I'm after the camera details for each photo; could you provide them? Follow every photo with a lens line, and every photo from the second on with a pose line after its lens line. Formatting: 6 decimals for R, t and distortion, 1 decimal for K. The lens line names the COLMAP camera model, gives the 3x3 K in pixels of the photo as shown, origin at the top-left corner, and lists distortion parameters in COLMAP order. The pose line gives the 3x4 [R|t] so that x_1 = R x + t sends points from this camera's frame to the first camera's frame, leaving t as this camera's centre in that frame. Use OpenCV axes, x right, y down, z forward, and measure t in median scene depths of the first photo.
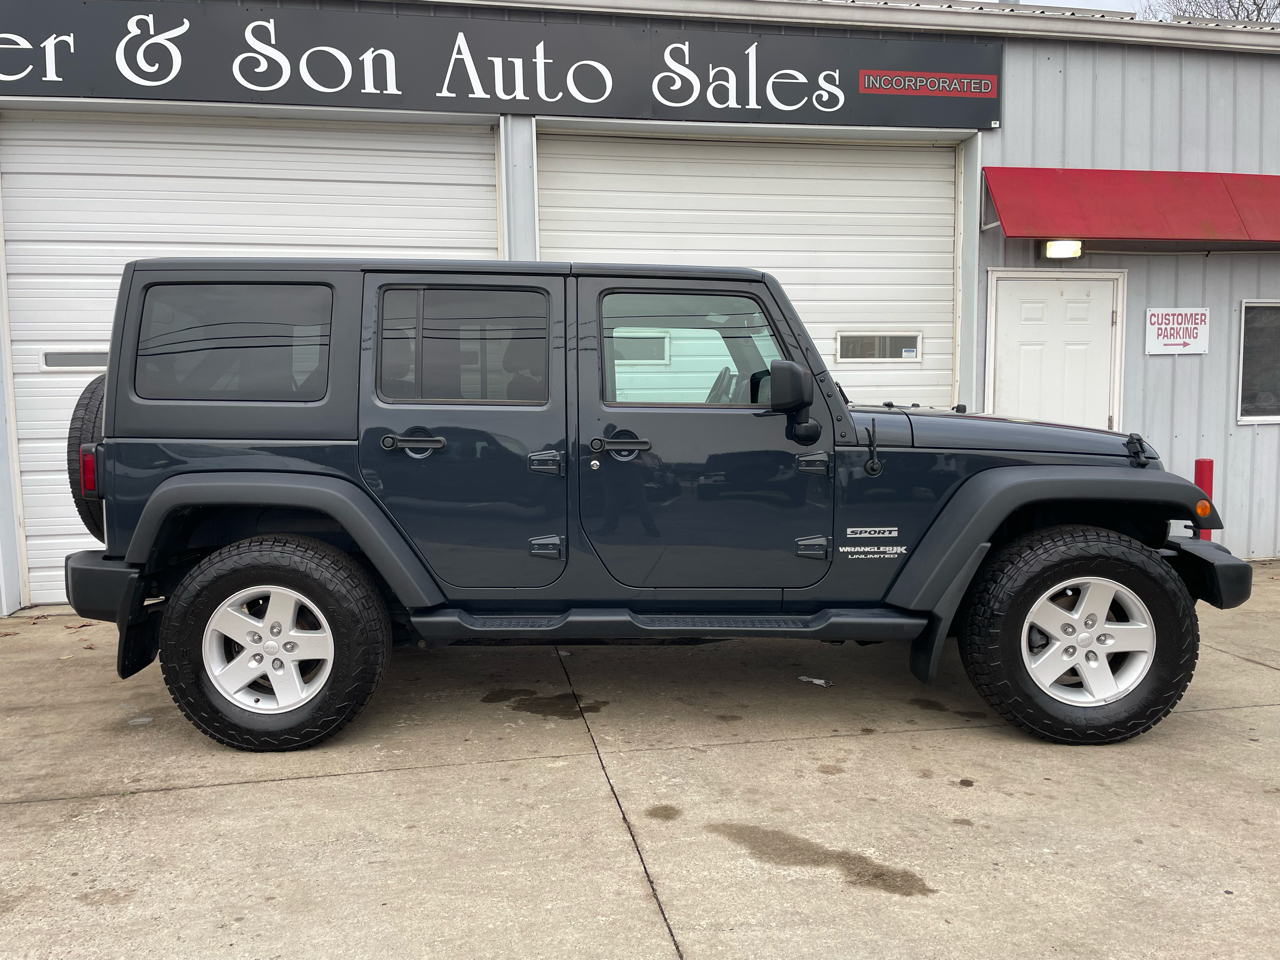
lens RADIAL K [[966.8, 0, 623.9], [0, 966.8, 482.7], [0, 0, 1]] dist [0.093773, -0.118886]
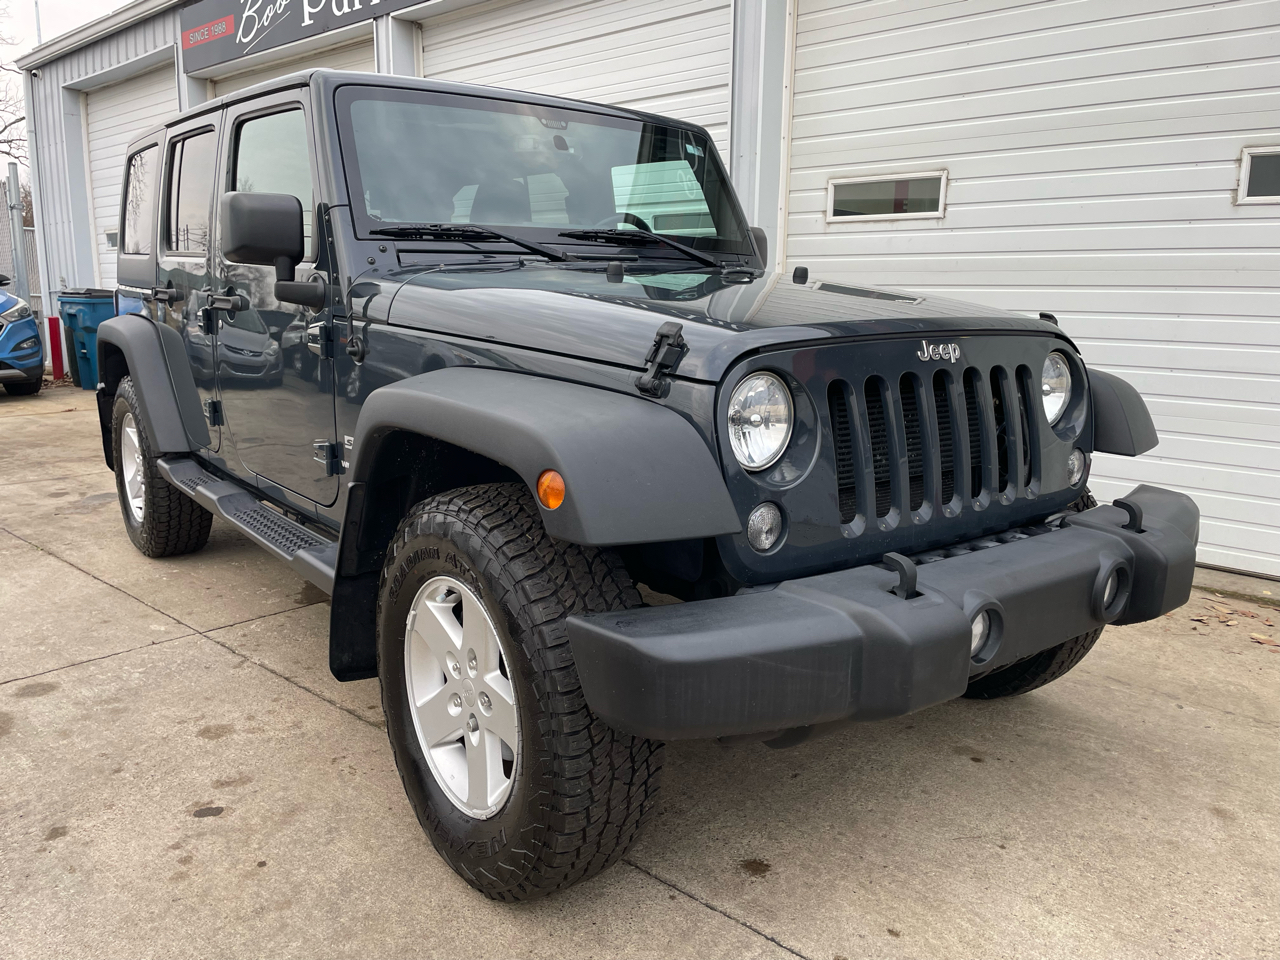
lens RADIAL K [[966.8, 0, 623.3], [0, 966.8, 476.3], [0, 0, 1]] dist [0.093773, -0.118886]
pose [[0.607667, 0.170025, -0.775779, 0.900481], [-0.085816, 0.985153, 0.148693, -0.045920], [0.789542, -0.023782, 0.613235, 0.718691]]
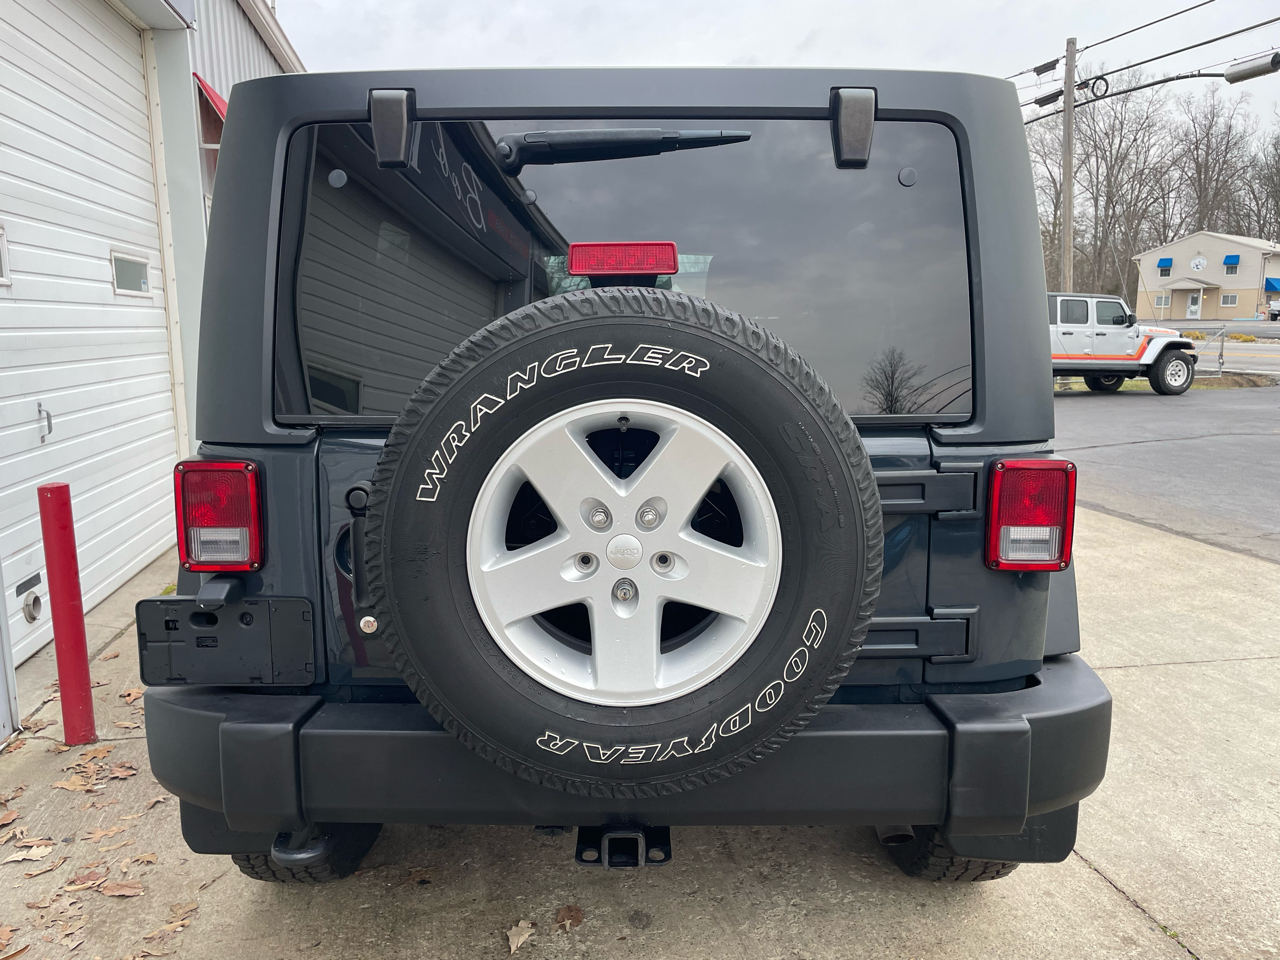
lens RADIAL K [[966.8, 0, 629.3], [0, 966.8, 482.1], [0, 0, 1]] dist [0.093773, -0.118886]
pose [[-0.003191, -0.150034, 0.988676, -1.012196], [0.088894, 0.984724, 0.149721, -0.117505], [-0.996036, 0.088365, 0.010195, 1.197206]]
